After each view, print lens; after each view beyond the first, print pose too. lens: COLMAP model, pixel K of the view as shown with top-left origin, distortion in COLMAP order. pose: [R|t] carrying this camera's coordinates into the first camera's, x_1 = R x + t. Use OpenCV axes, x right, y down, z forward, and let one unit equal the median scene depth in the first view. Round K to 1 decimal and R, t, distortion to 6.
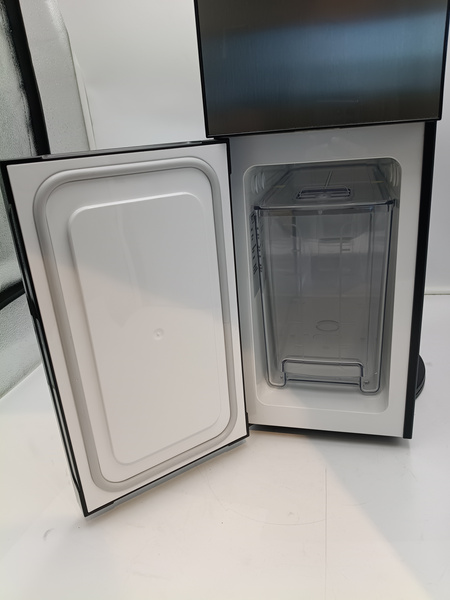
lens RADIAL K [[449.1, 0, 225.0], [0, 449.1, 300.0], [0, 0, 1]] dist [0.121894, -0.192205]
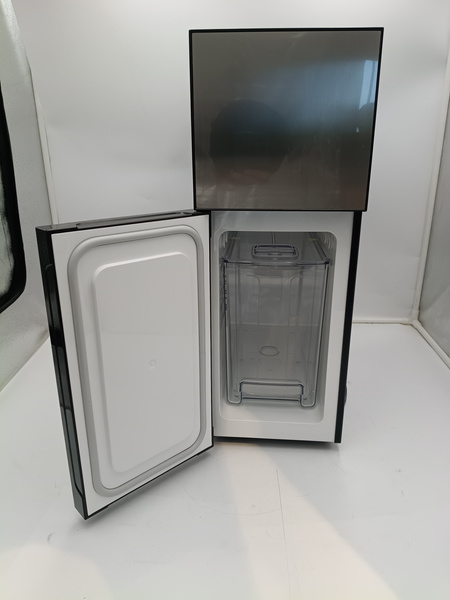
lens RADIAL K [[449.1, 0, 225.0], [0, 449.1, 300.0], [0, 0, 1]] dist [0.121894, -0.192205]
pose [[0.983952, 0.016071, 0.177711, -0.141358], [-0.009461, 0.999234, -0.037977, -0.044140], [-0.178185, 0.035687, 0.983350, -0.208133]]
